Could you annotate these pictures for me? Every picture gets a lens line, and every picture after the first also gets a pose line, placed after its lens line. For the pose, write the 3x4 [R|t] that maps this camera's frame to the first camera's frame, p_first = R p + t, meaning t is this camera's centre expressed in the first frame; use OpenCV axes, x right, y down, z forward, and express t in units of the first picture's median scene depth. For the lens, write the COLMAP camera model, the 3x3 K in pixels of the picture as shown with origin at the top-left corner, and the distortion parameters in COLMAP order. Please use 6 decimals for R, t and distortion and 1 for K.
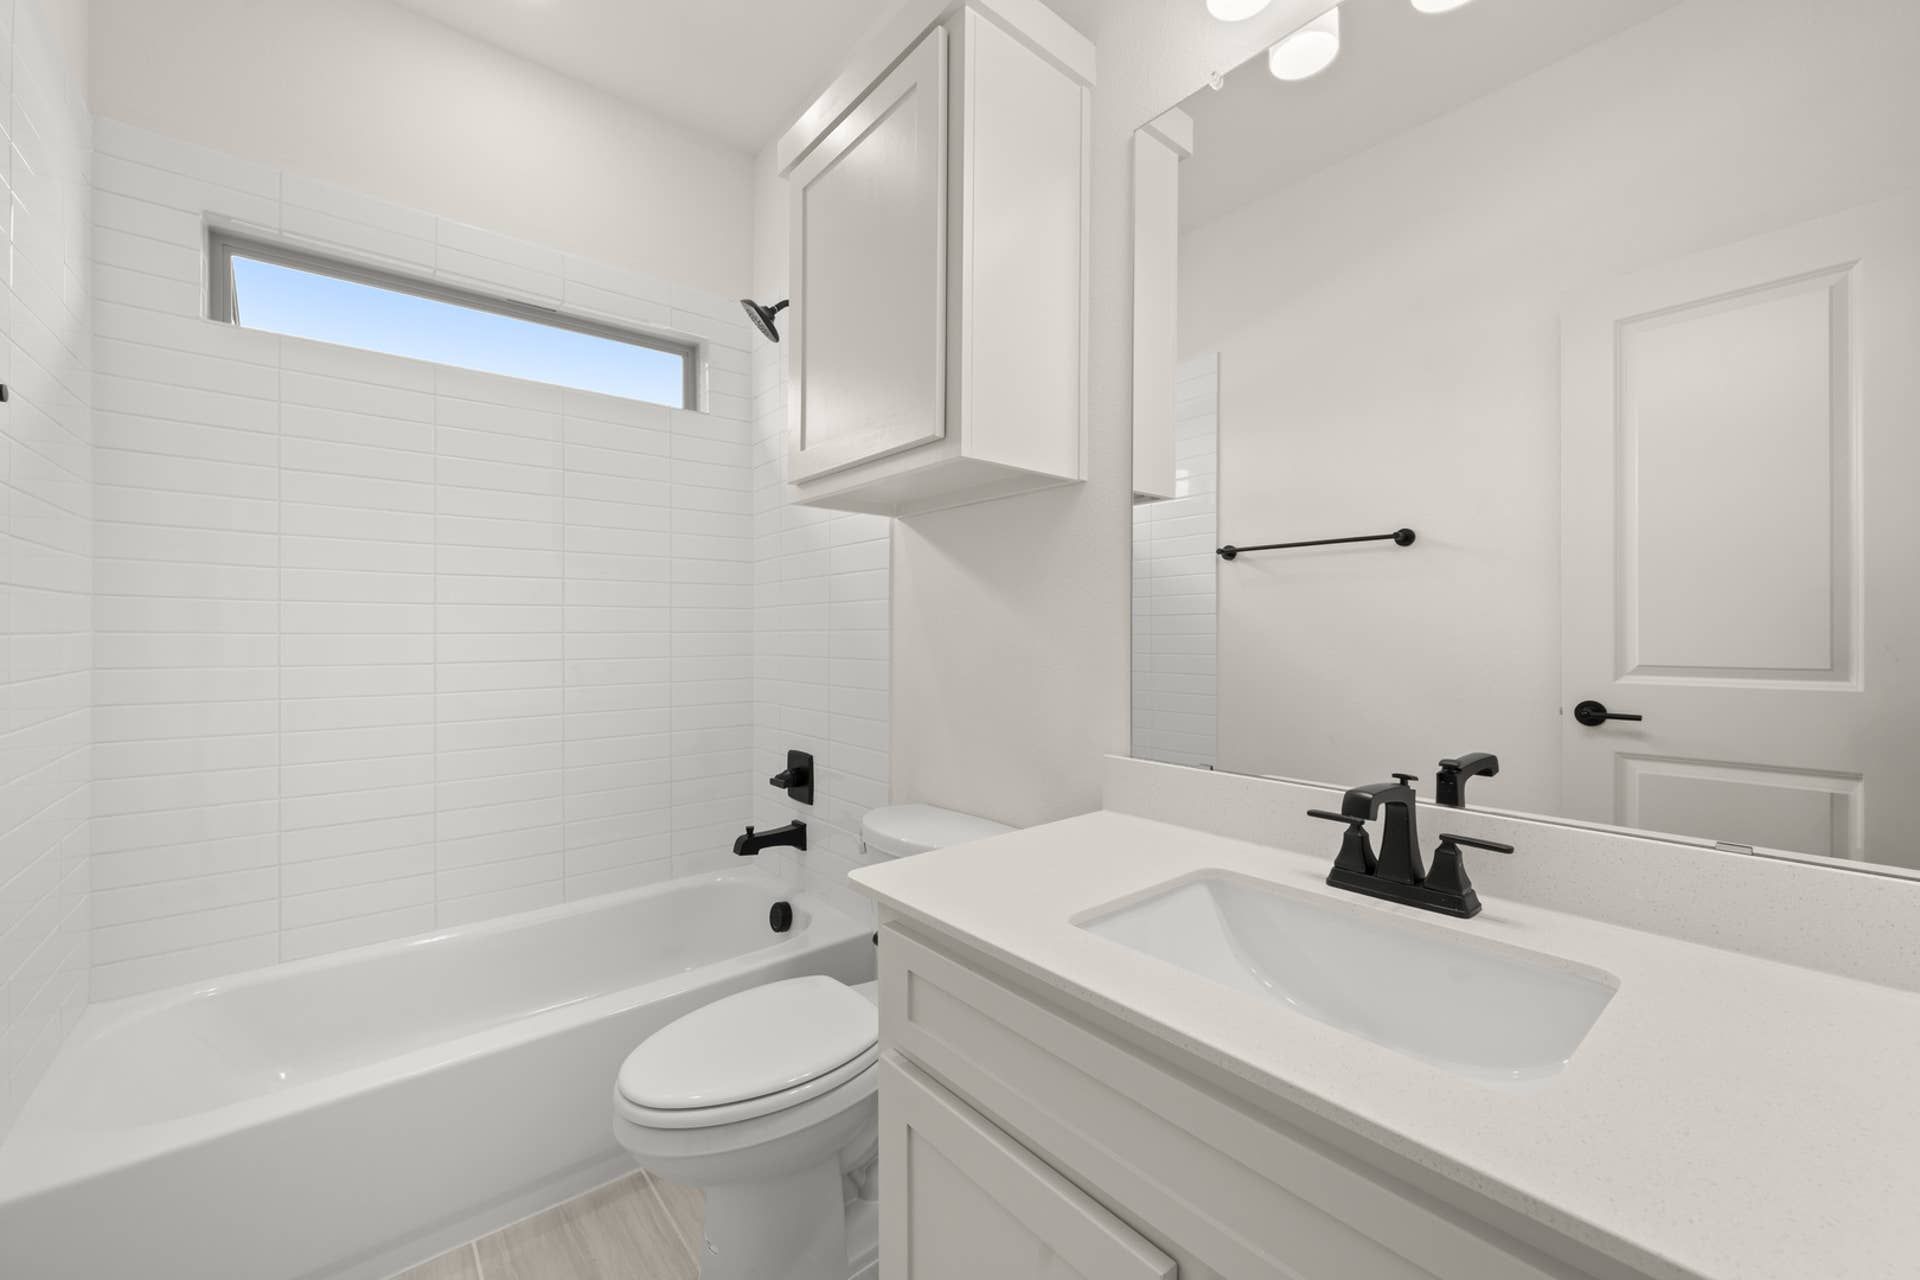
lens RADIAL K [[751.4, 0, 961.8], [0, 751.4, 635.9], [0, 0, 1]] dist [-0.000369, 0.000008]
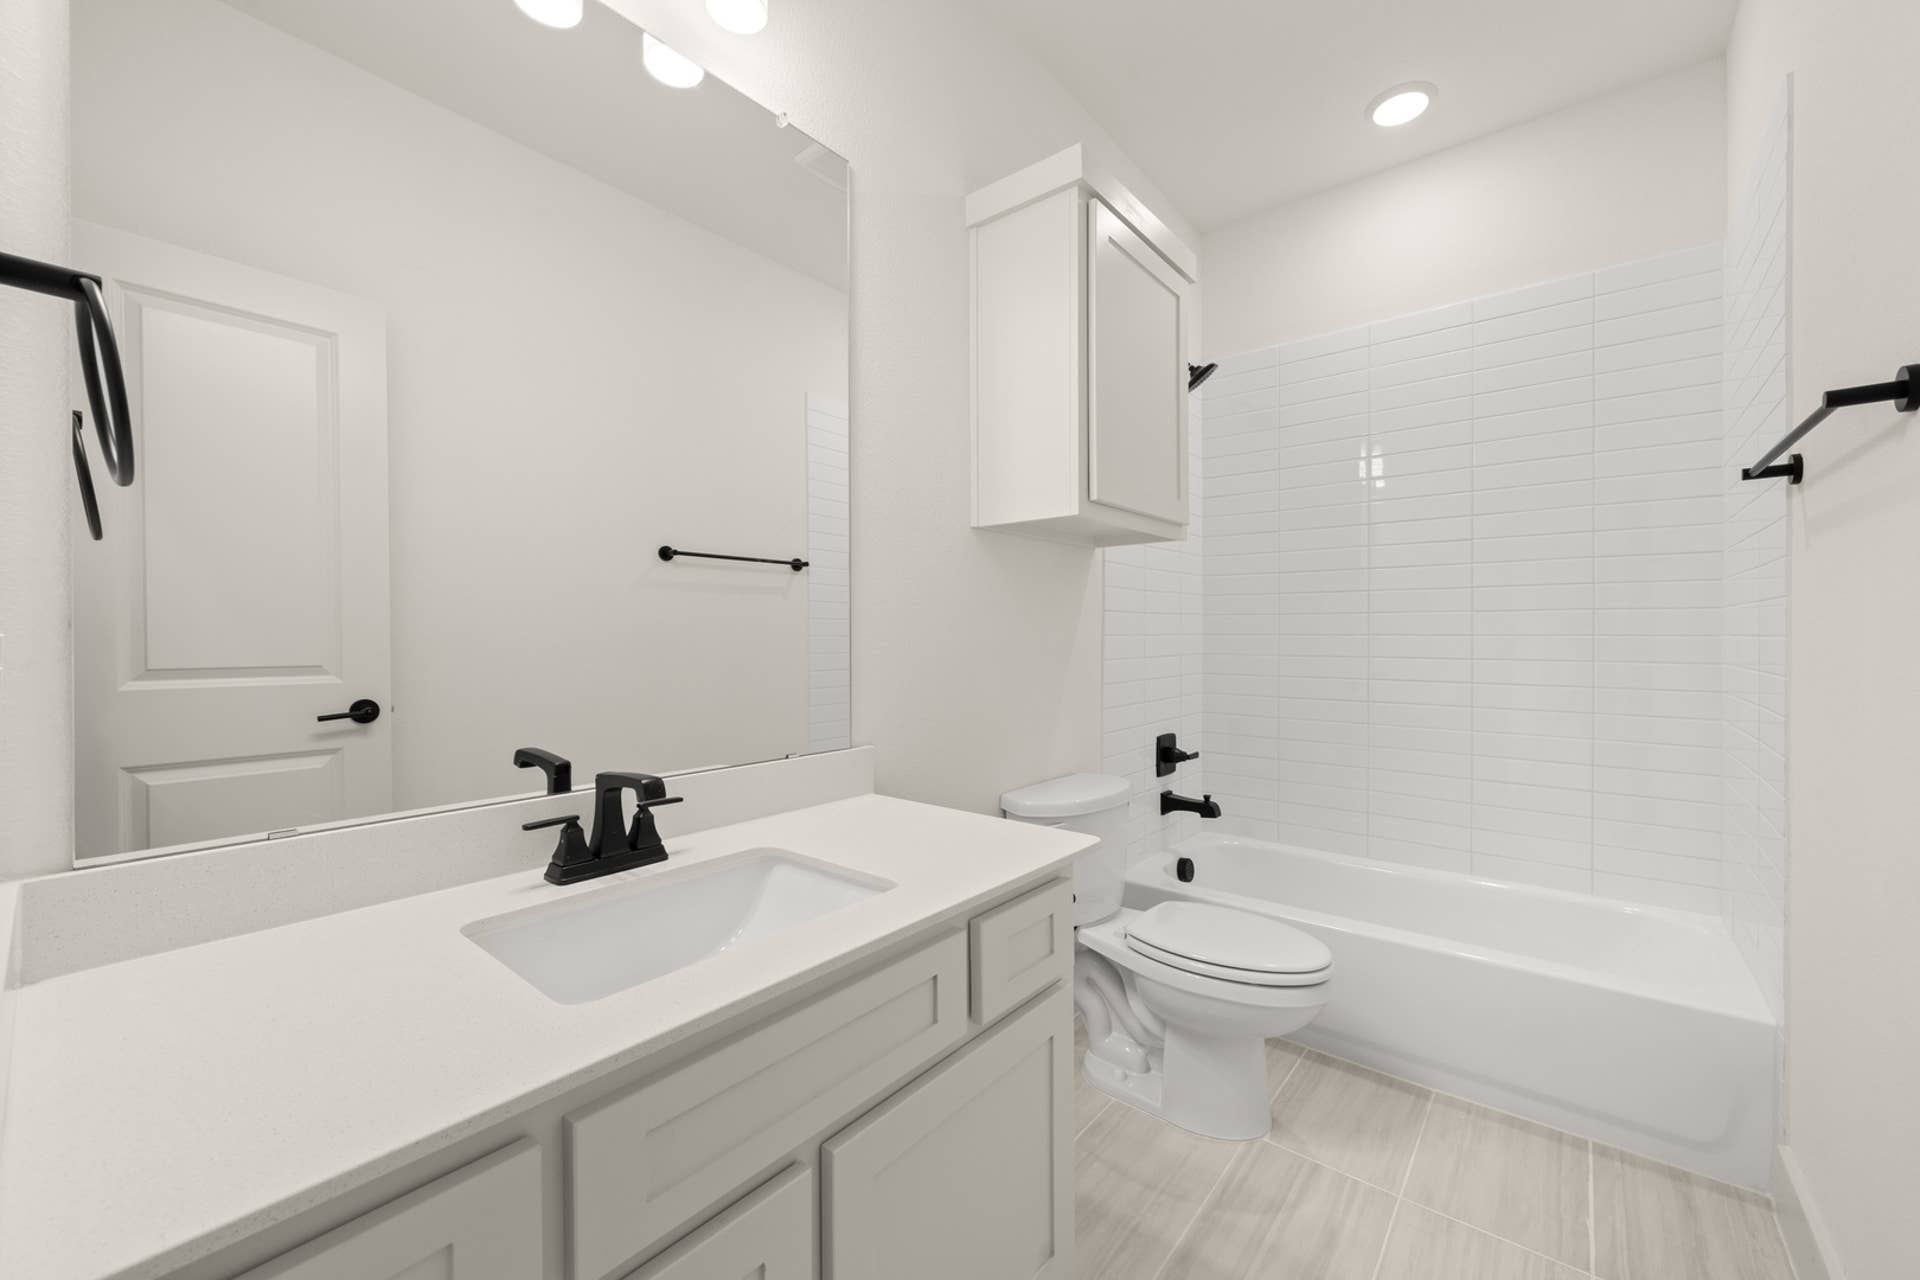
lens RADIAL K [[751.4, 0, 961.8], [0, 751.4, 635.9], [0, 0, 1]] dist [-0.000369, 0.000008]
pose [[-0.182292, -0.002880, 0.983240, -0.636485], [0.005741, 0.999976, 0.003994, -0.001798], [-0.983228, 0.006373, -0.182271, 0.713730]]
